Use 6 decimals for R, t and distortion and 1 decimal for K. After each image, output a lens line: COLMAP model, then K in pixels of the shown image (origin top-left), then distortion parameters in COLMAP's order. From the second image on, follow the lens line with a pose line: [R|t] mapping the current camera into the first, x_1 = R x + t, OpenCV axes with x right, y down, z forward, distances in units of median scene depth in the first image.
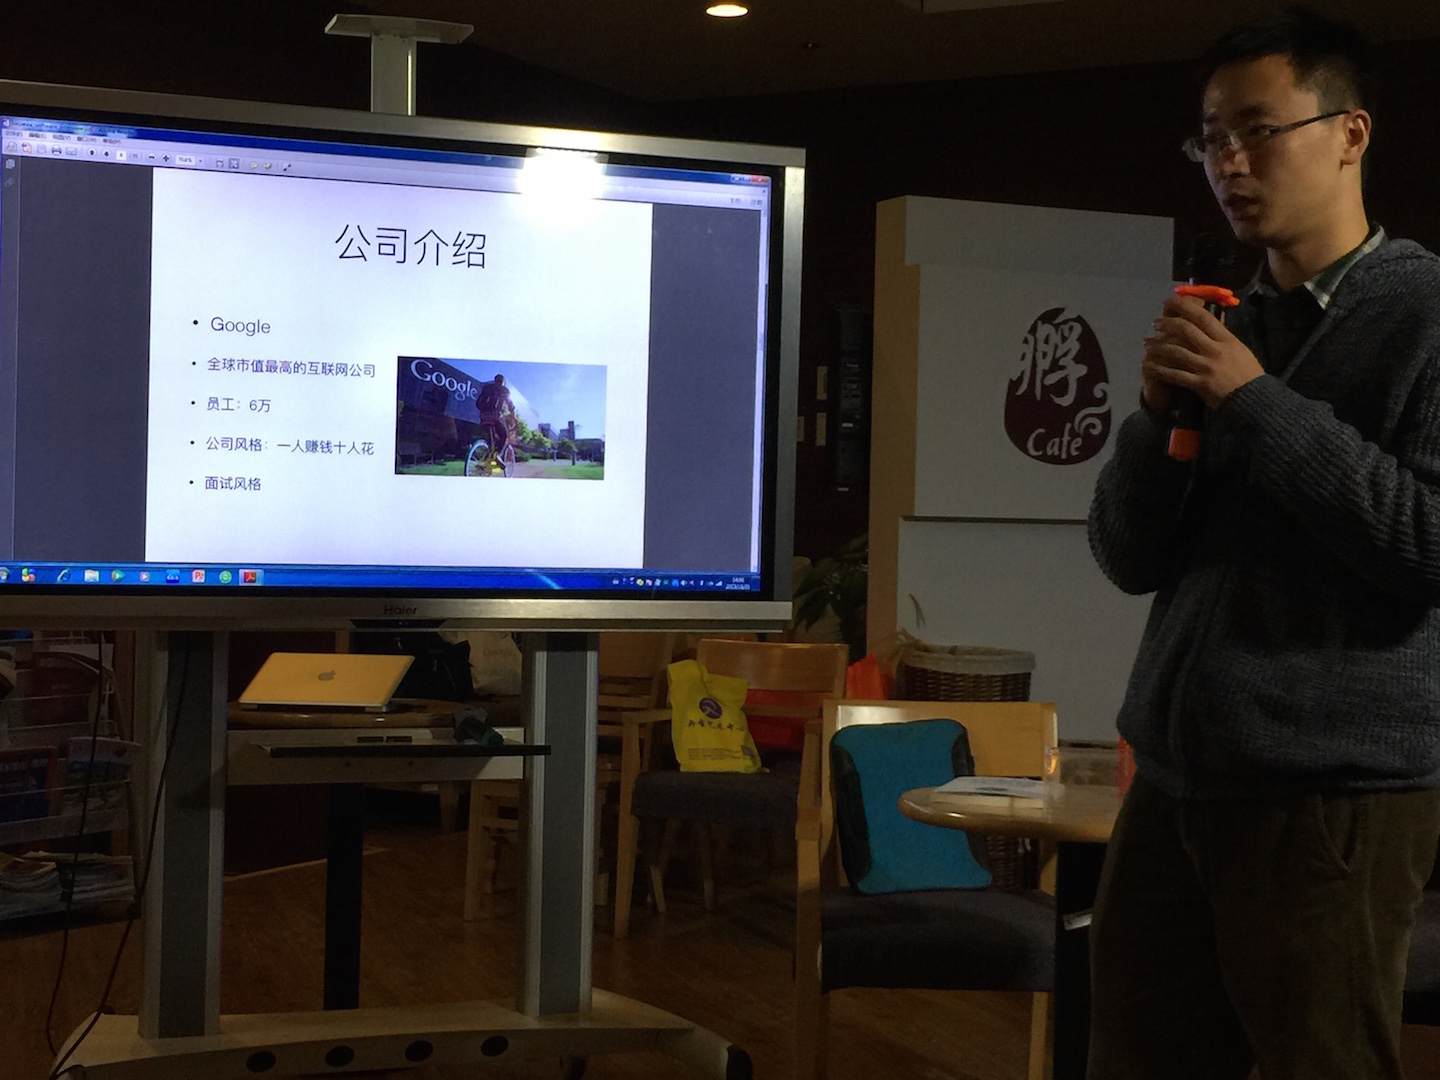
lens RADIAL K [[2347.5, 0, 718.2], [0, 2347.5, 533.7], [0, 0, 1]] dist [0.046582, 0.000000]
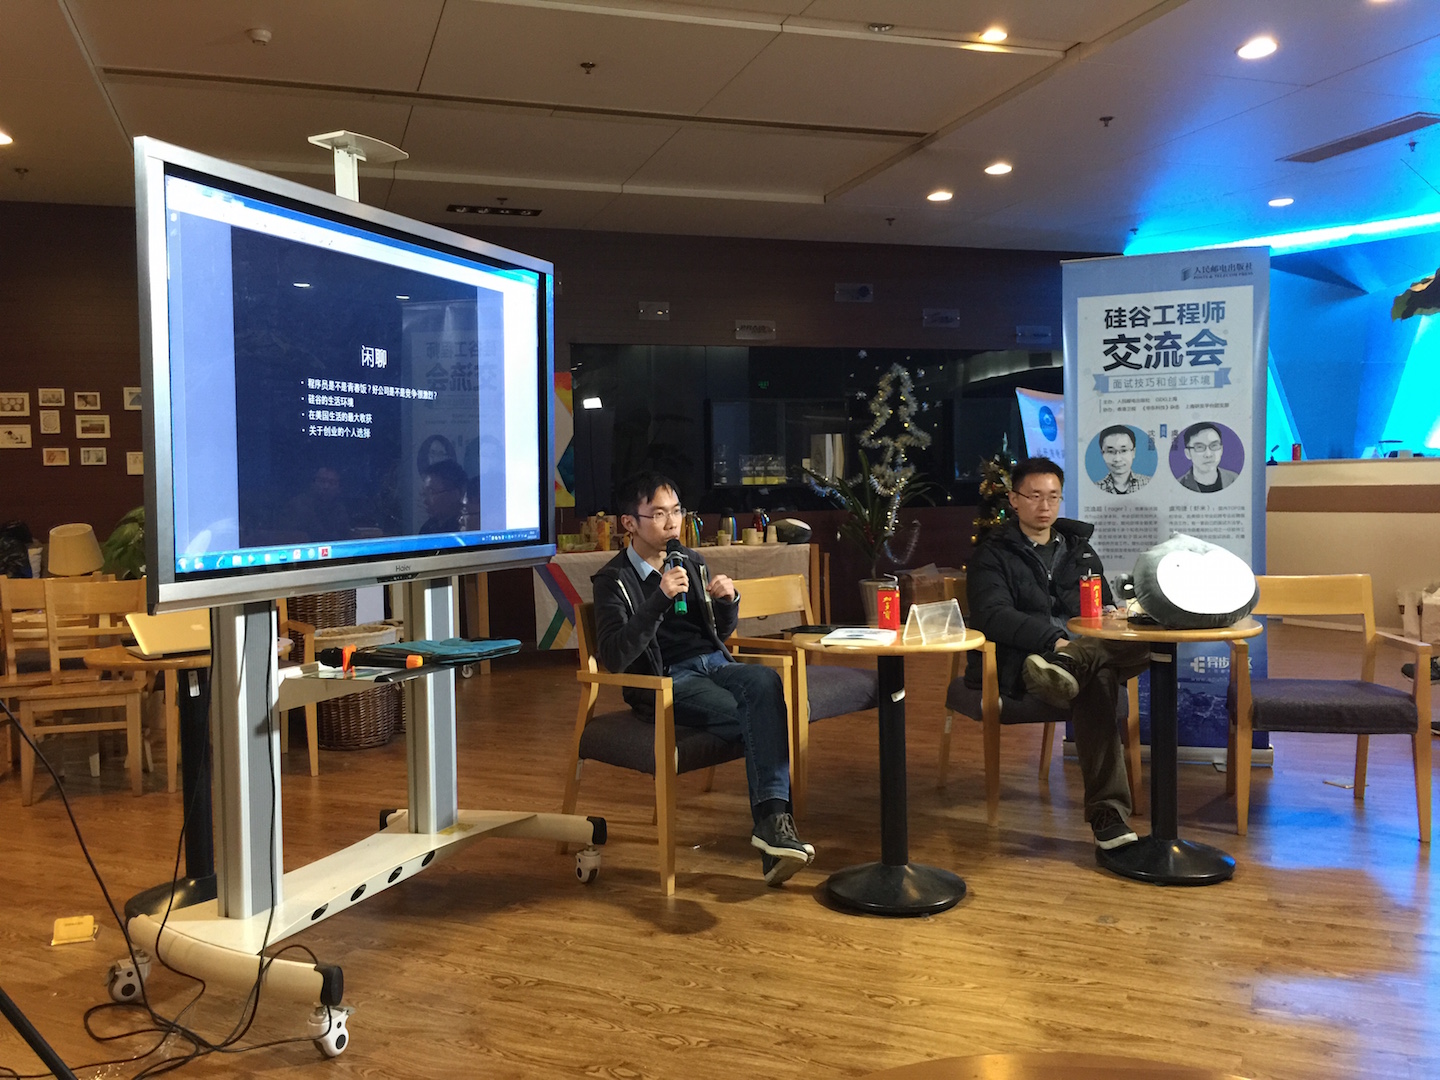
lens RADIAL K [[1247.4, 0, 724.1], [0, 1247.4, 541.6], [0, 0, 1]] dist [0.084872, -0.108906]
pose [[0.680486, -0.070043, 0.729406, -0.373626], [0.038806, 0.997469, 0.059581, -0.013987], [-0.731733, -0.012239, 0.681482, 0.232959]]
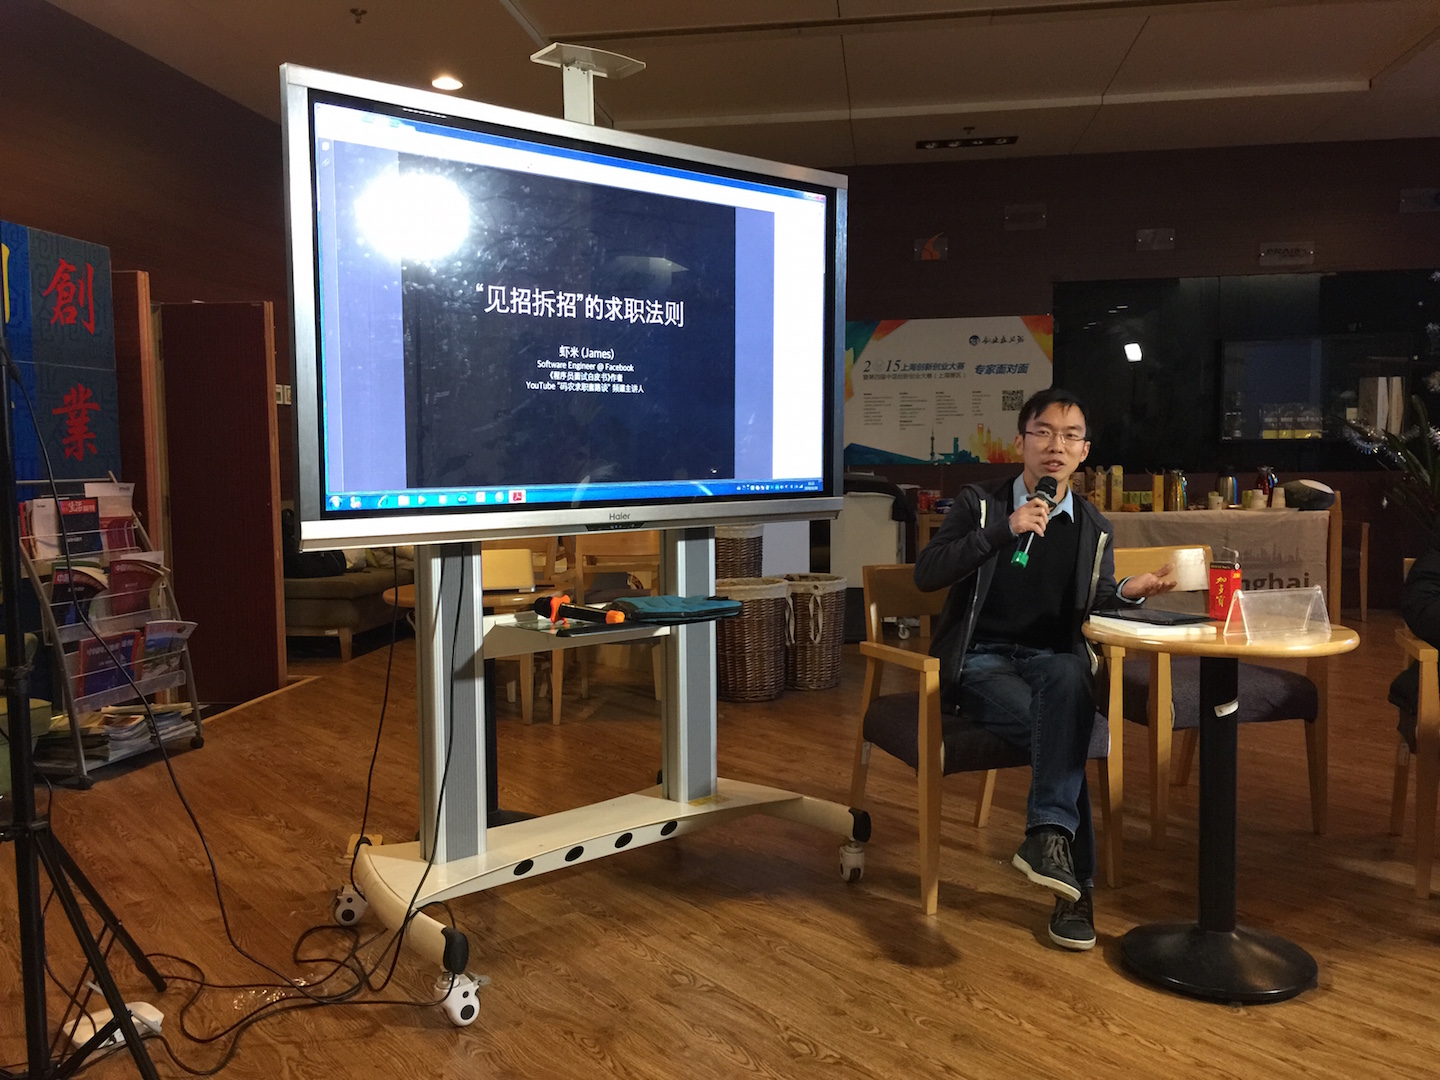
lens RADIAL K [[1247.4, 0, 720.8], [0, 1247.4, 537.2], [0, 0, 1]] dist [0.084872, -0.108906]
pose [[0.938038, -0.056222, 0.341942, -0.217216], [0.033626, 0.996862, 0.071658, -0.002660], [-0.344898, -0.055720, 0.936985, 0.219786]]
